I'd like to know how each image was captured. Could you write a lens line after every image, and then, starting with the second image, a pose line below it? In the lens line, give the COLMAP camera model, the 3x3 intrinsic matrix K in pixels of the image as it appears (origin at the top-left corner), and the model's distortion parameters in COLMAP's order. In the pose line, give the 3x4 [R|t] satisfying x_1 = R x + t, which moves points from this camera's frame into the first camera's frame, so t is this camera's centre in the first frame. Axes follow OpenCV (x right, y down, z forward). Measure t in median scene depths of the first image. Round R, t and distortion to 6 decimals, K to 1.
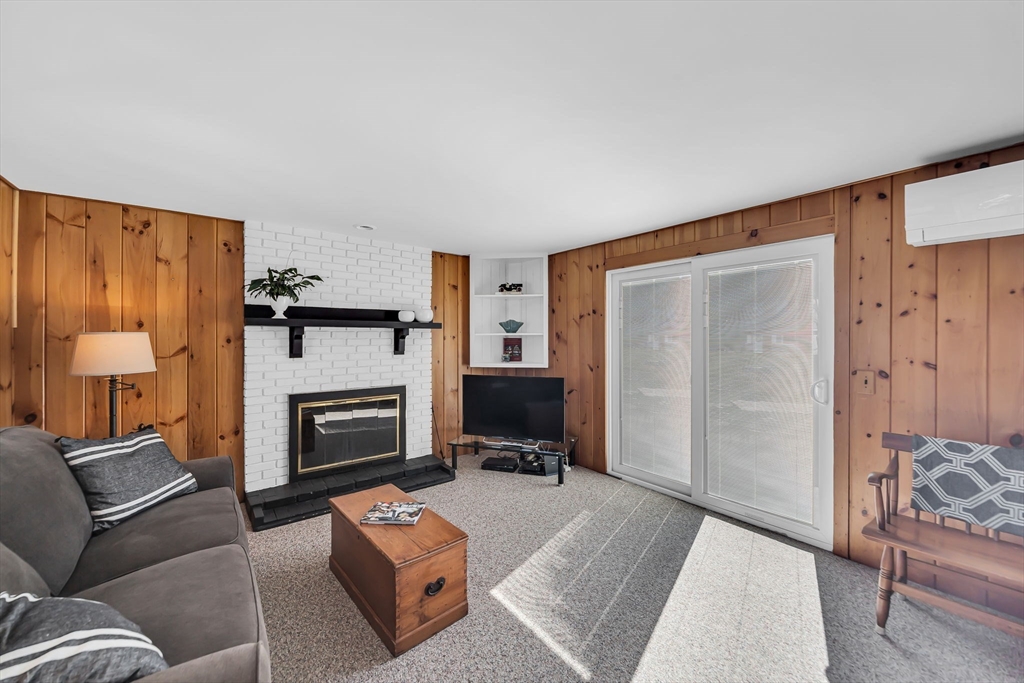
lens RADIAL K [[391.9, 0, 513.6], [0, 391.9, 334.6], [0, 0, 1]] dist [-0.000095, -0.000058]
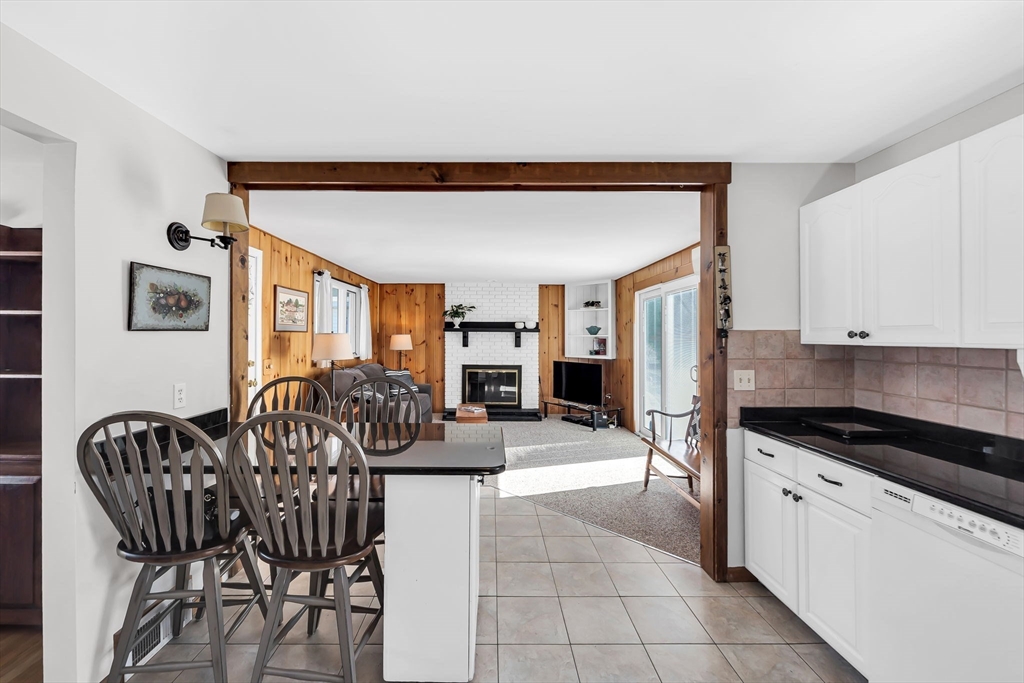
lens RADIAL K [[408.7, 0, 484.1], [0, 408.7, 334.3], [0, 0, 1]] dist [0.001414, 0.000147]
pose [[0.778130, 0.000828, -0.628103, 0.823403], [-0.002220, 0.999997, -0.001432, -0.004218], [0.628099, 0.002508, 0.778129, -0.572038]]
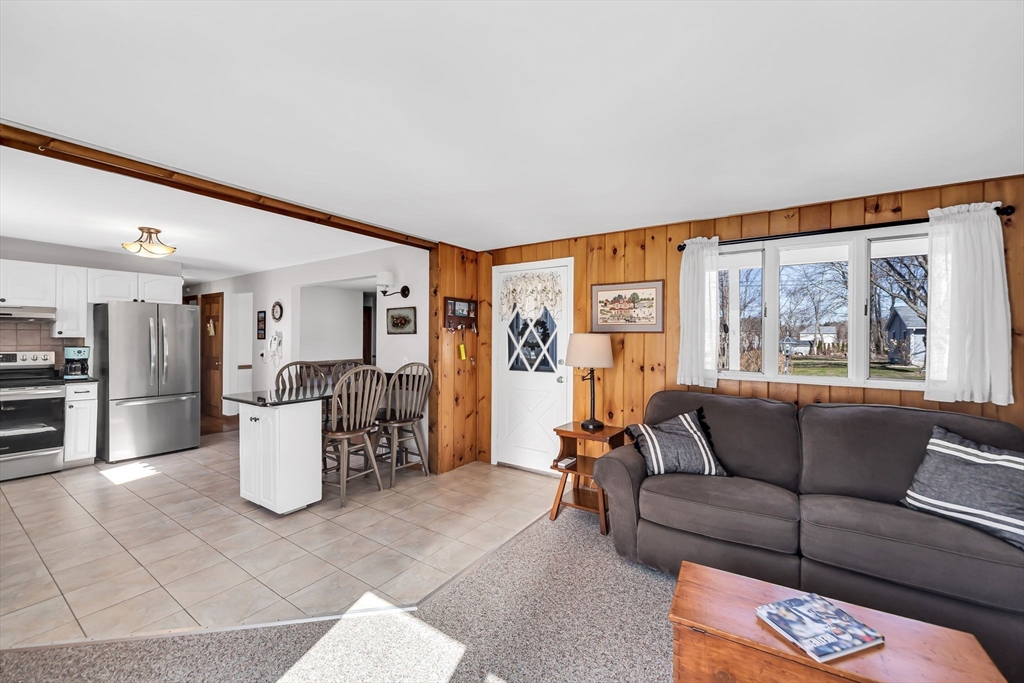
lens RADIAL K [[403.4, 0, 520.2], [0, 403.4, 339.3], [0, 0, 1]] dist [-0.001612, -0.000461]
pose [[-0.947265, -0.002605, -0.320441, 0.208383], [-0.003453, 0.999992, 0.002081, 0.003261], [0.320433, 0.003078, -0.947266, 0.880326]]
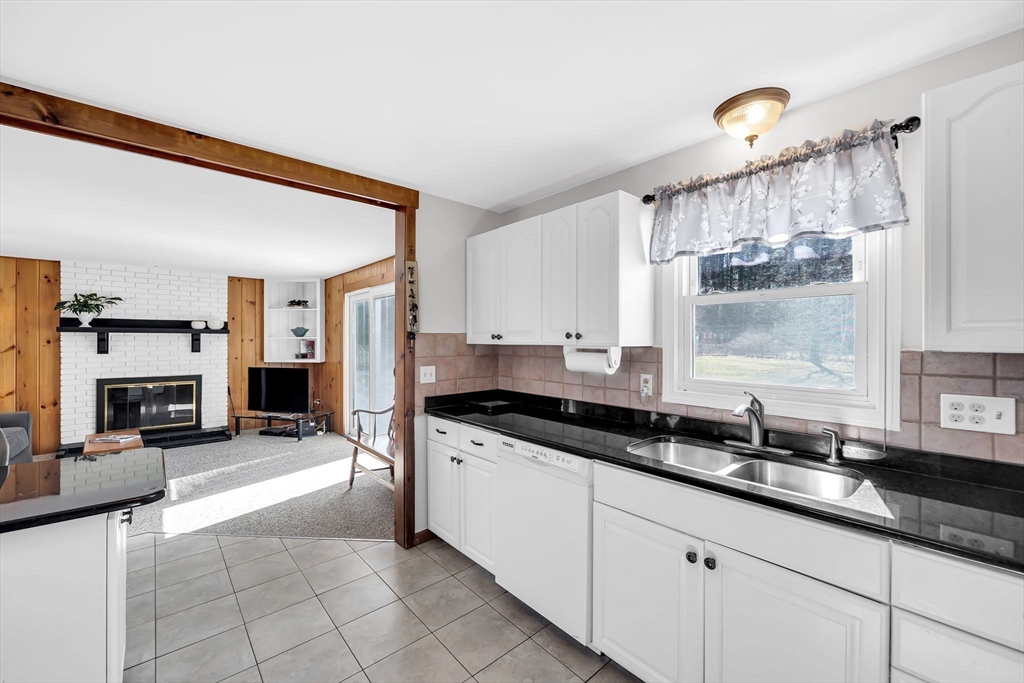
lens RADIAL K [[417.5, 0, 522.2], [0, 417.5, 338.0], [0, 0, 1]] dist [-0.000782, -0.000692]
pose [[0.998076, 0.002555, 0.061956, 0.864362], [-0.002577, 0.999997, 0.000280, -0.003890], [-0.061955, -0.000439, 0.998079, -0.613382]]
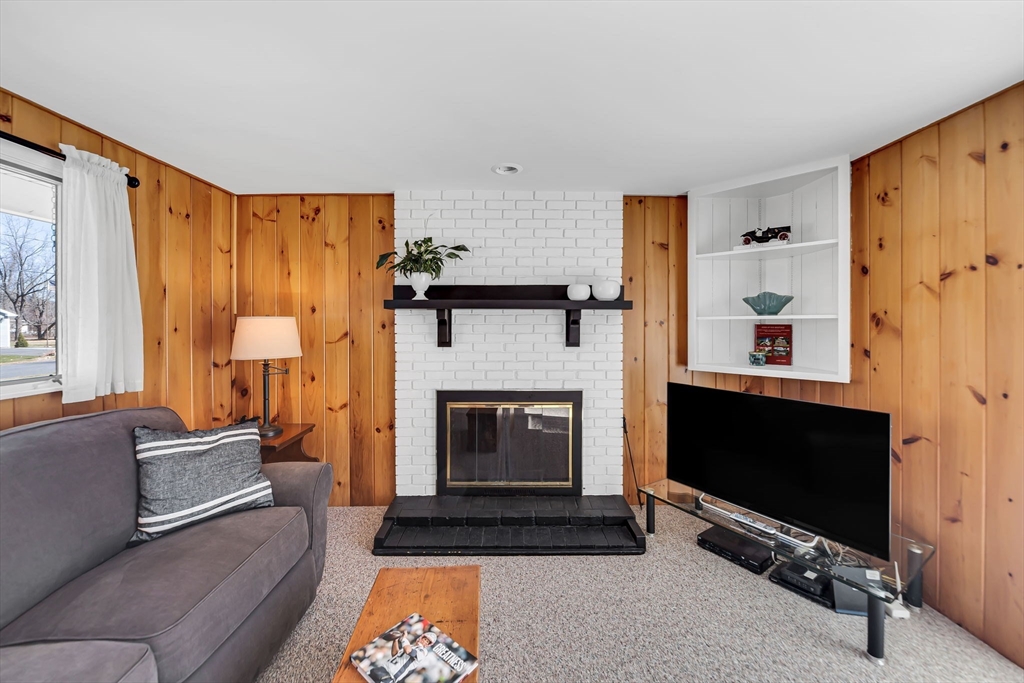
lens RADIAL K [[394.2, 0, 511.0], [0, 394.2, 324.9], [0, 0, 1]] dist [-0.002683, -0.000433]
pose [[0.788000, 0.002769, -0.615669, 0.068961], [0.002425, 0.999968, 0.007601, 0.005765], [0.615670, -0.007483, 0.787968, 0.410010]]
